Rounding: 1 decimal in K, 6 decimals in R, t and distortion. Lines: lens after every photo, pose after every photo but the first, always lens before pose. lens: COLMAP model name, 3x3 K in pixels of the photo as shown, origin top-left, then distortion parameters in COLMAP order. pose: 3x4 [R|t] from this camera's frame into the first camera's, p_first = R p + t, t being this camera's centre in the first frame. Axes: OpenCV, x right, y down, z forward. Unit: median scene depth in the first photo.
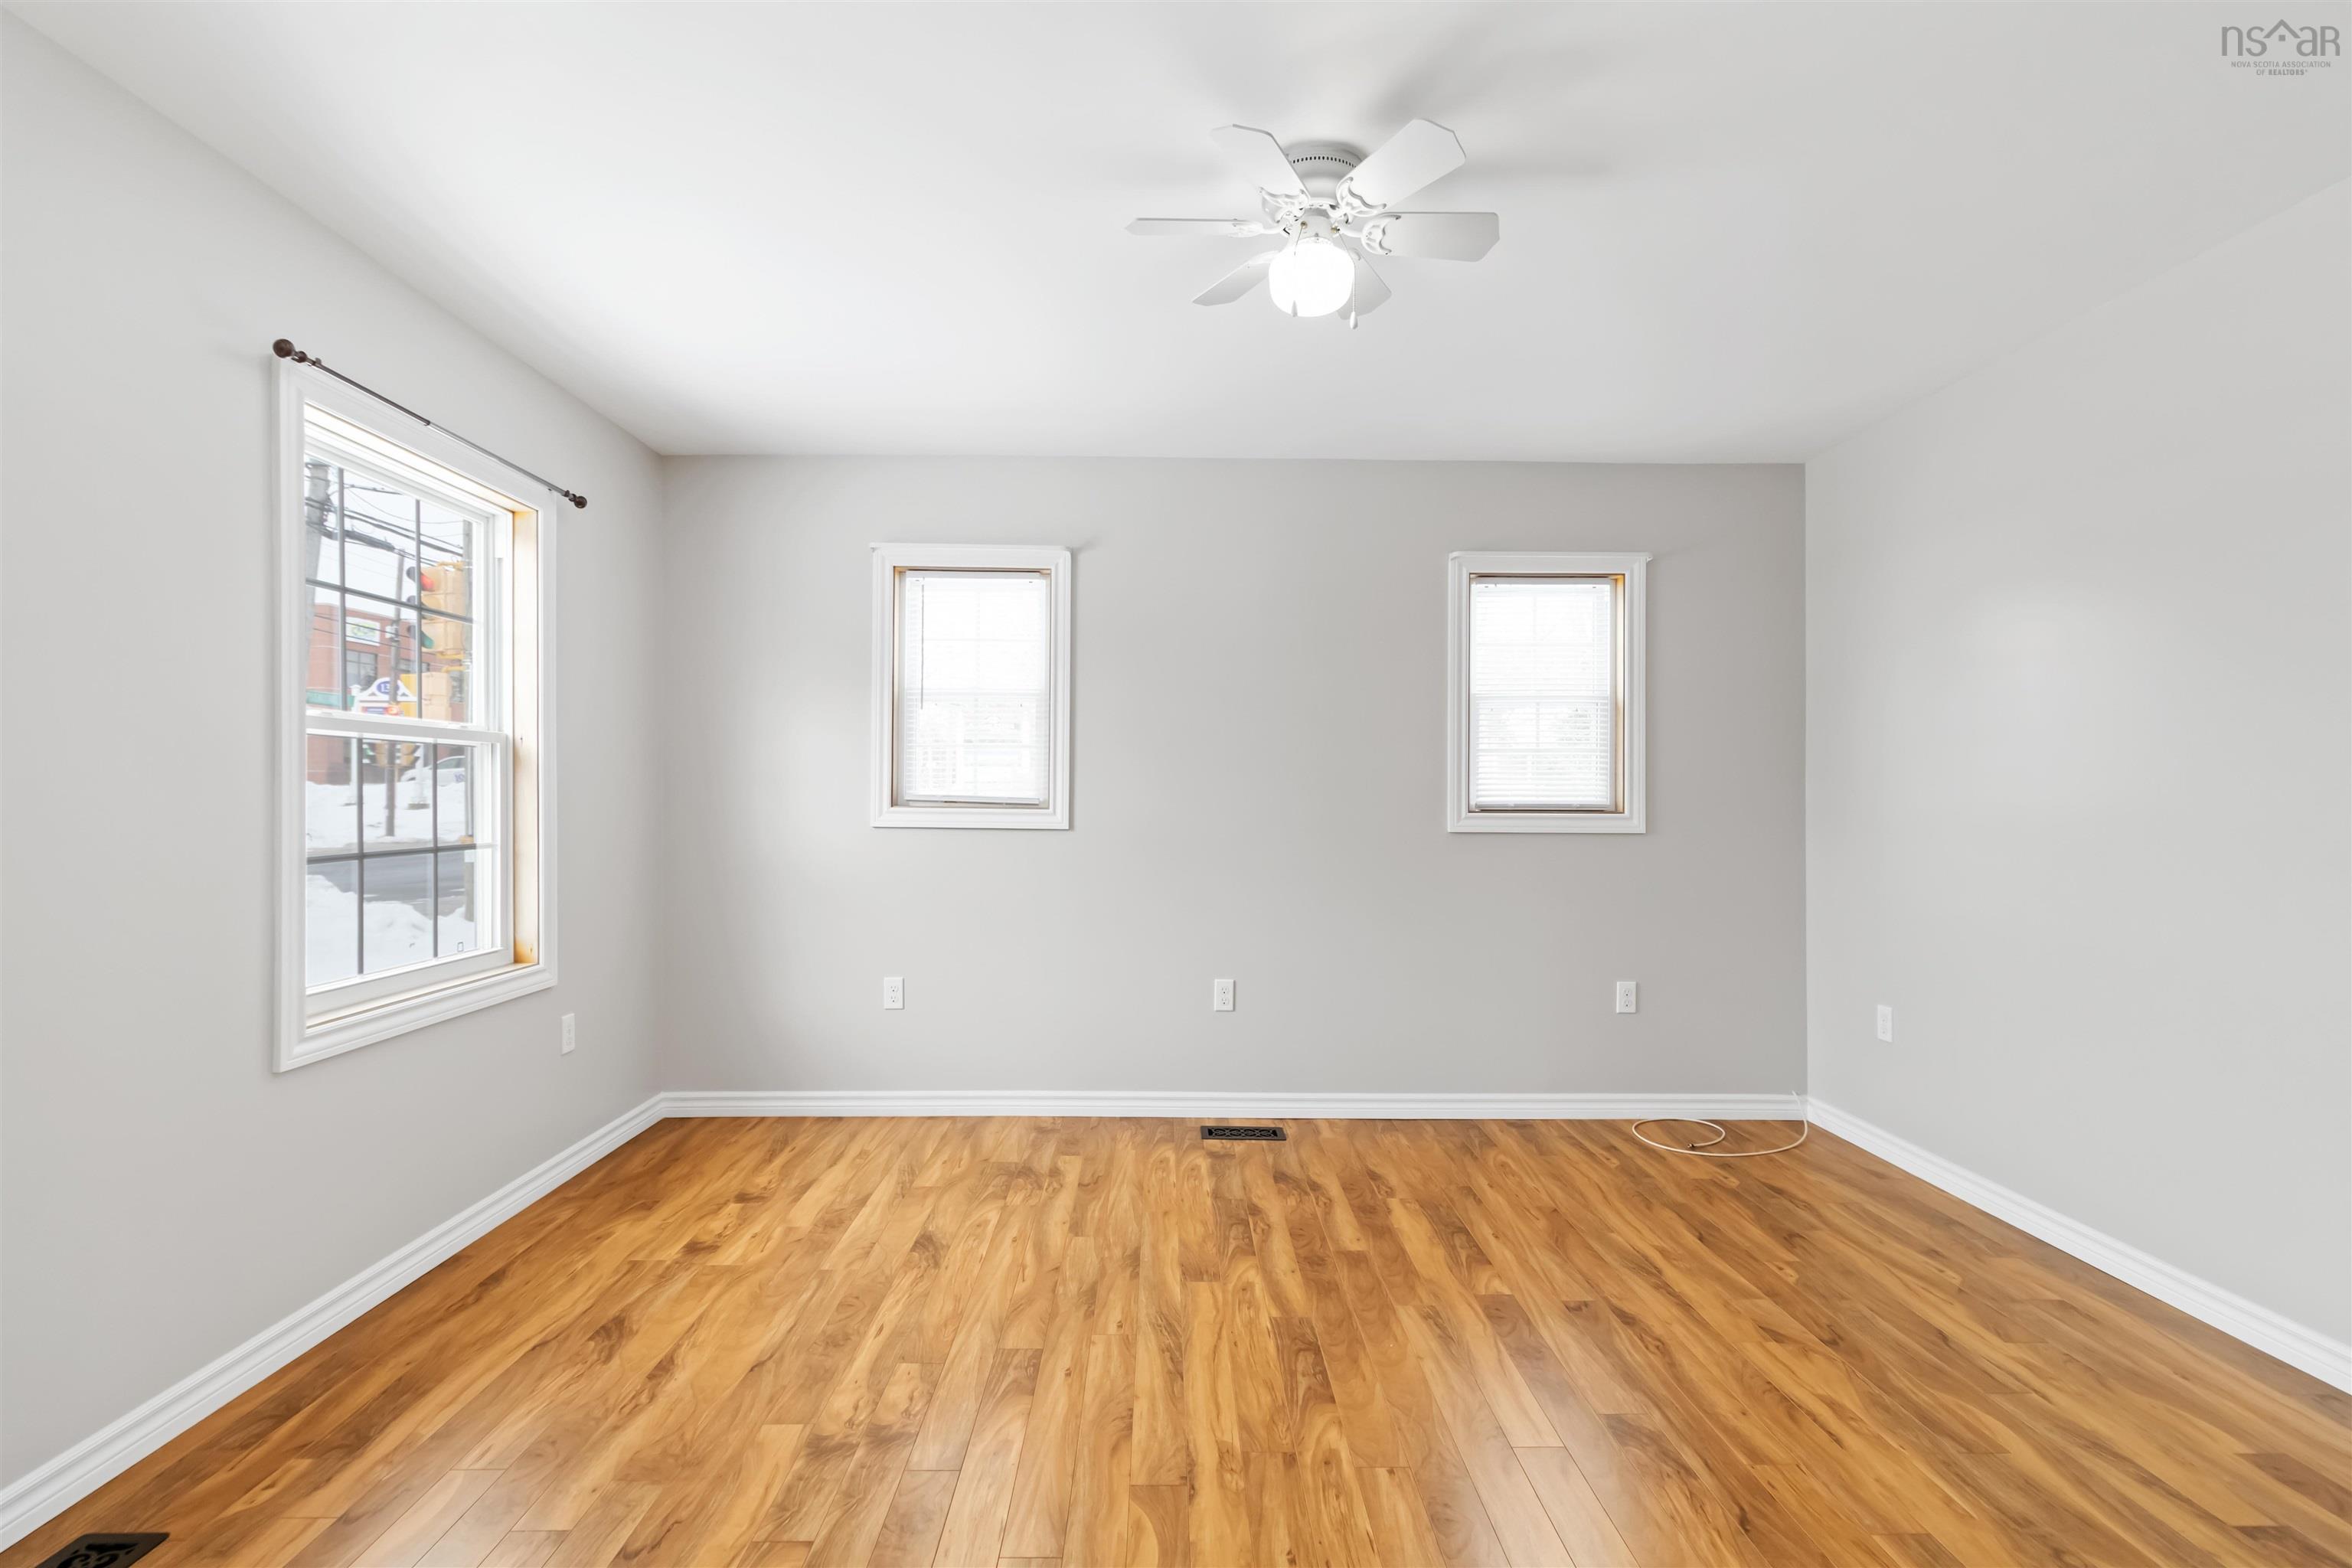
lens RADIAL K [[1096.1, 0, 1176.0], [0, 1096.1, 784.0], [0, 0, 1]] dist [0.004884, 0.000830]
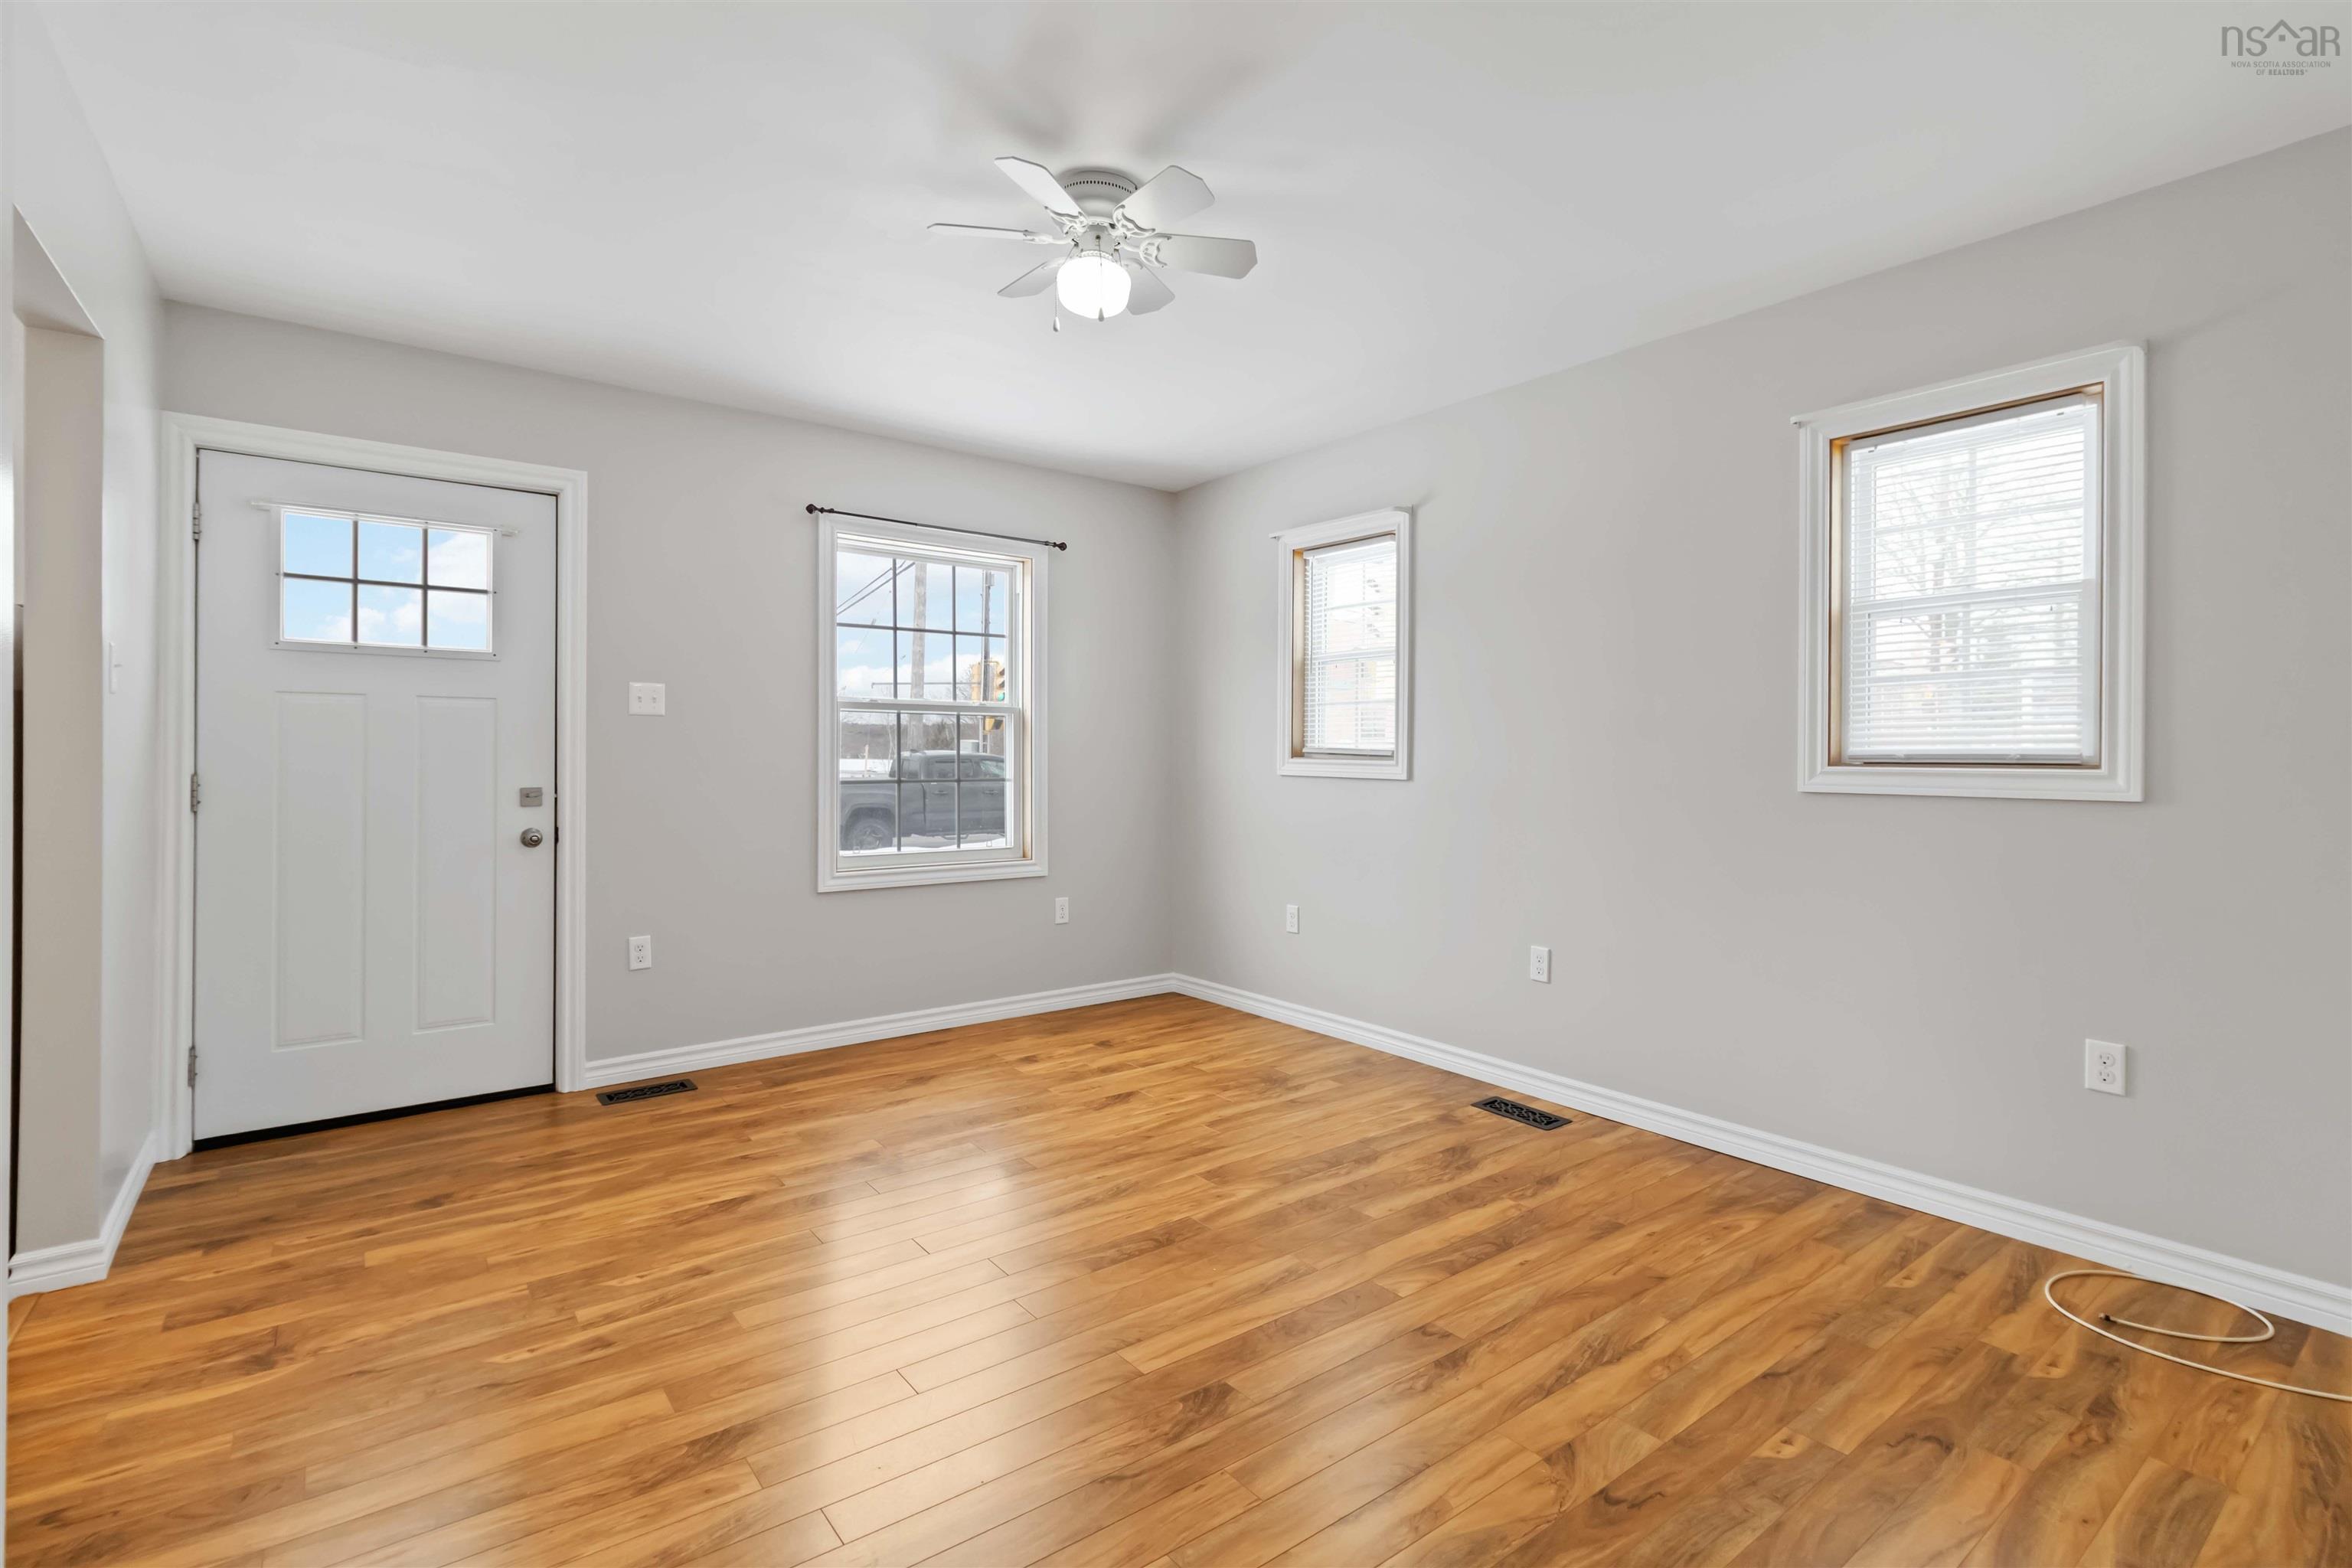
lens RADIAL K [[1095.6, 0, 1177.7], [0, 1095.6, 755.9], [0, 0, 1]] dist [0.001991, 0.000522]
pose [[0.595021, -0.001057, -0.803709, 0.713845], [0.005789, 0.999979, 0.002971, 0.017295], [0.803689, -0.006421, 0.595014, 0.255876]]
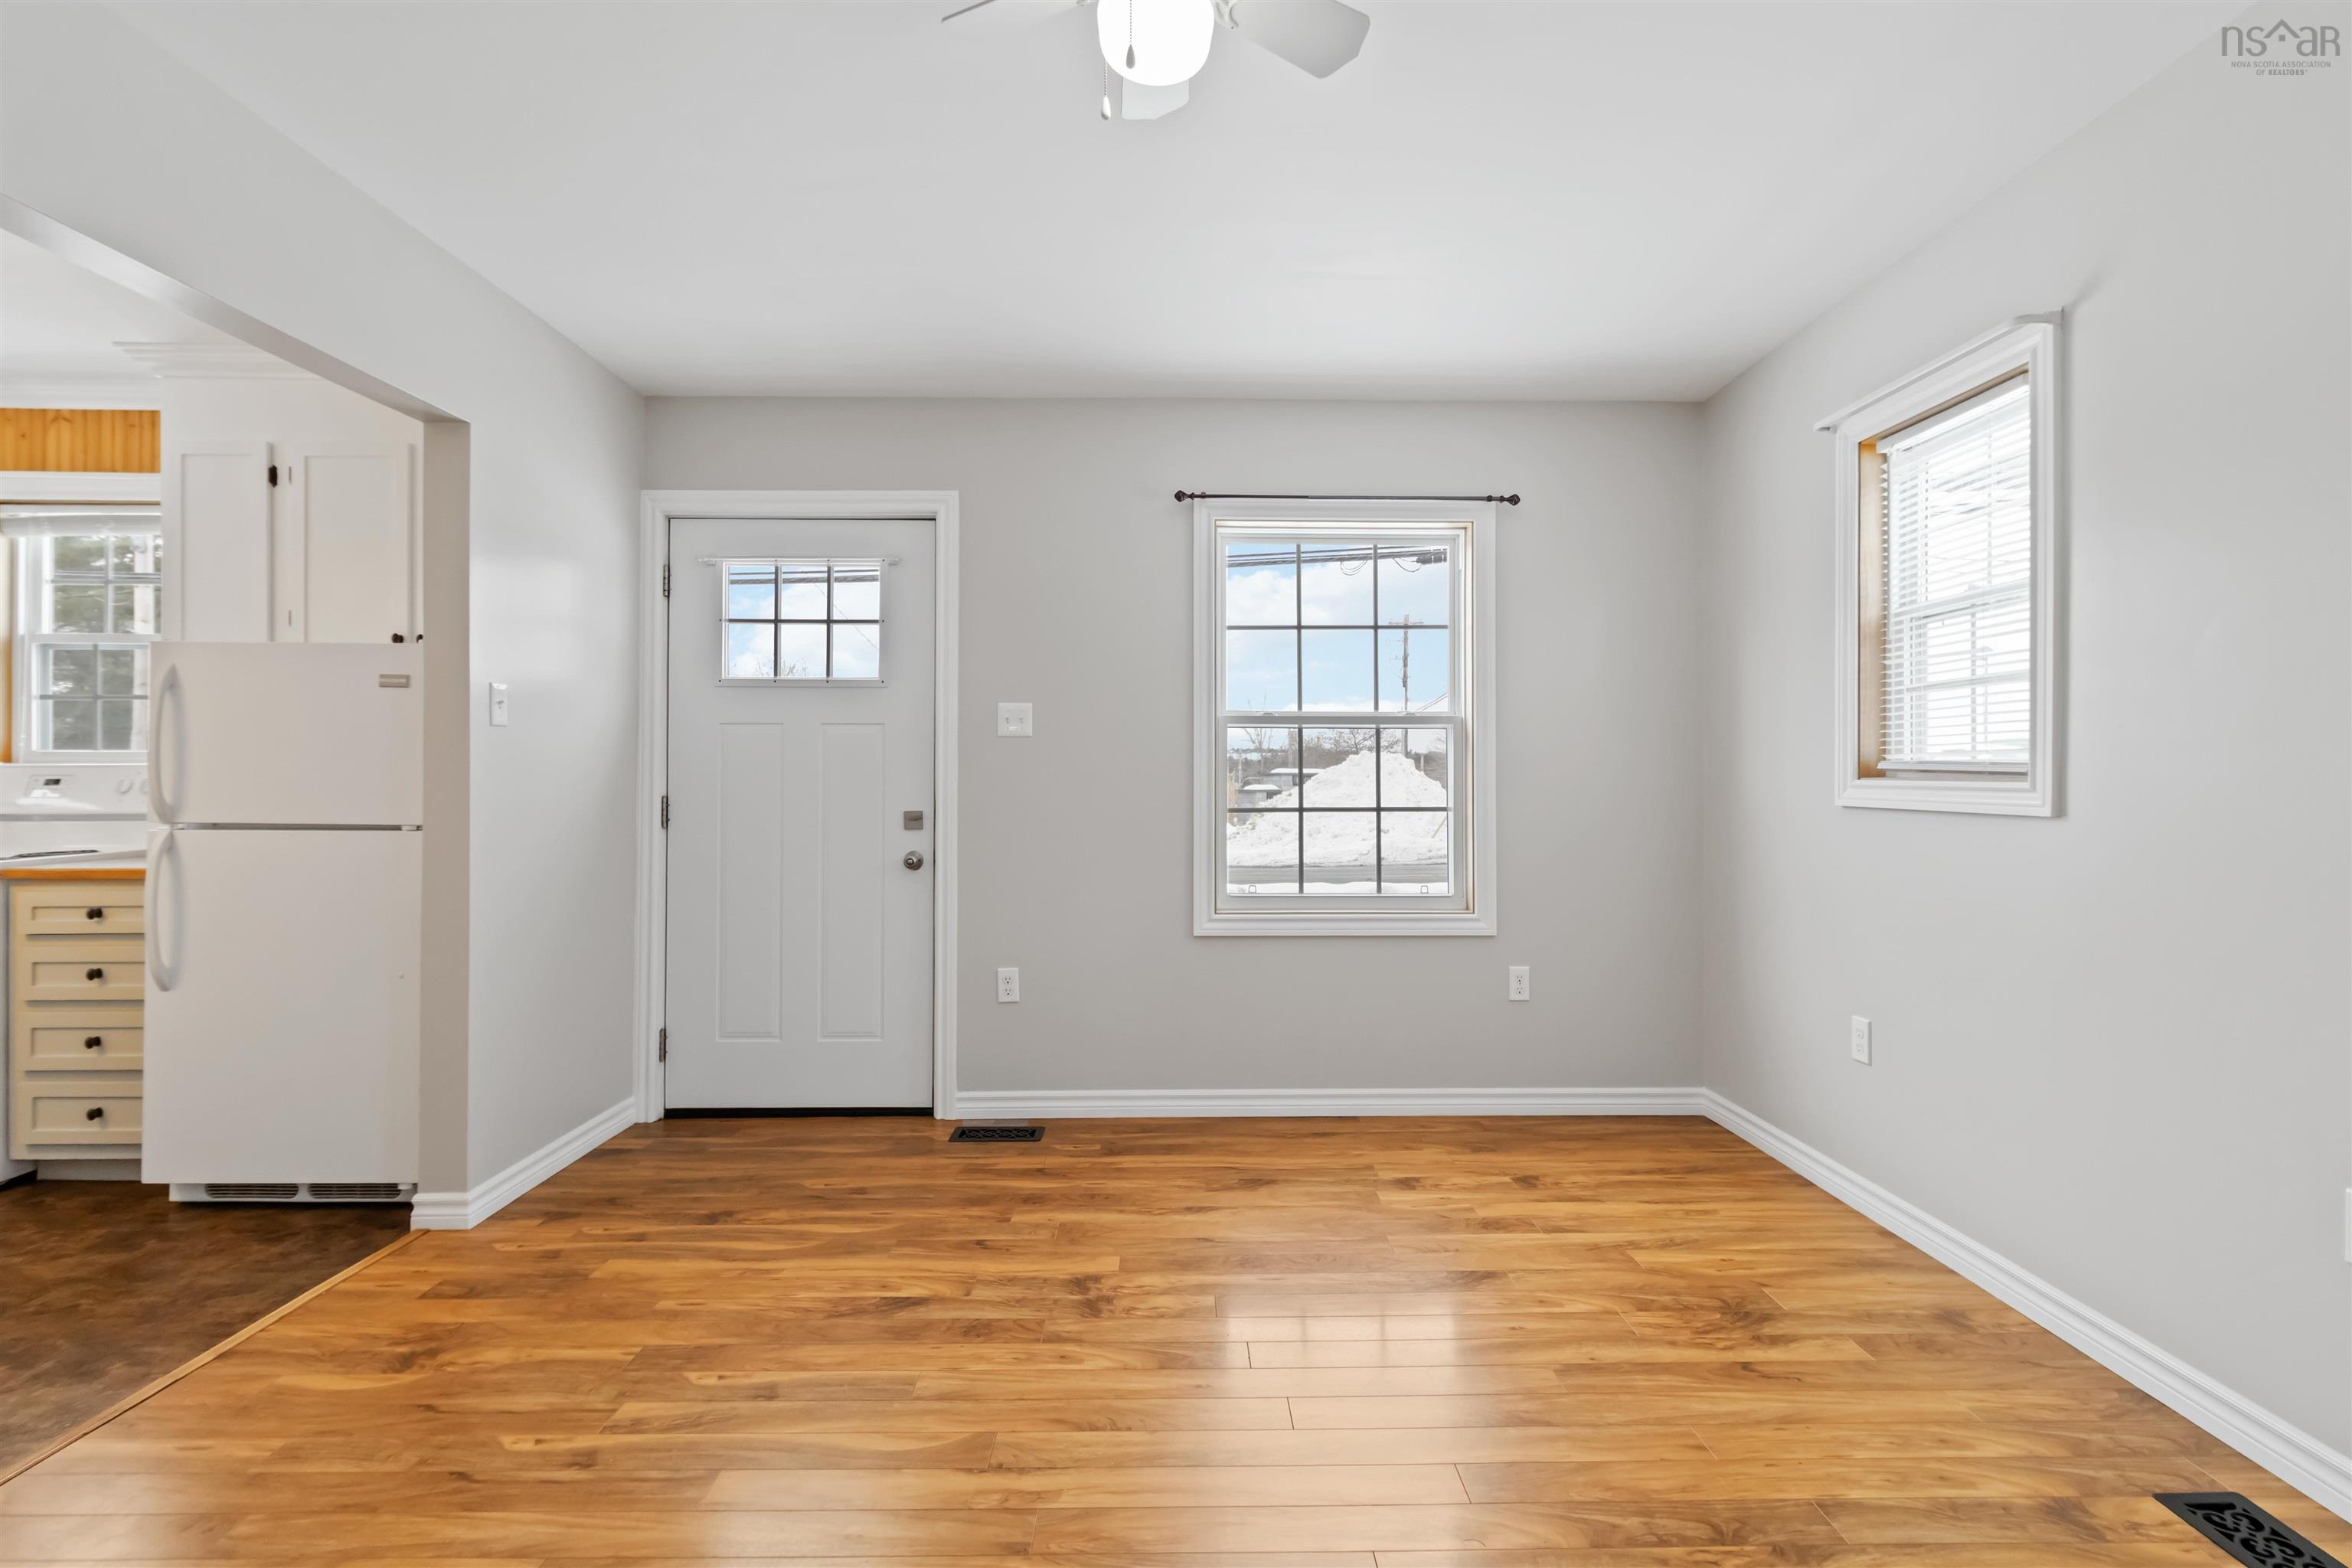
lens RADIAL K [[1090.5, 0, 1172.0], [0, 1090.5, 775.9], [0, 0, 1]] dist [0.003201, 0.000758]
pose [[-0.009359, -0.007815, -0.999926, 0.546976], [0.009335, 0.999925, -0.007902, 0.024323], [0.999913, -0.009408, -0.009285, 0.664647]]
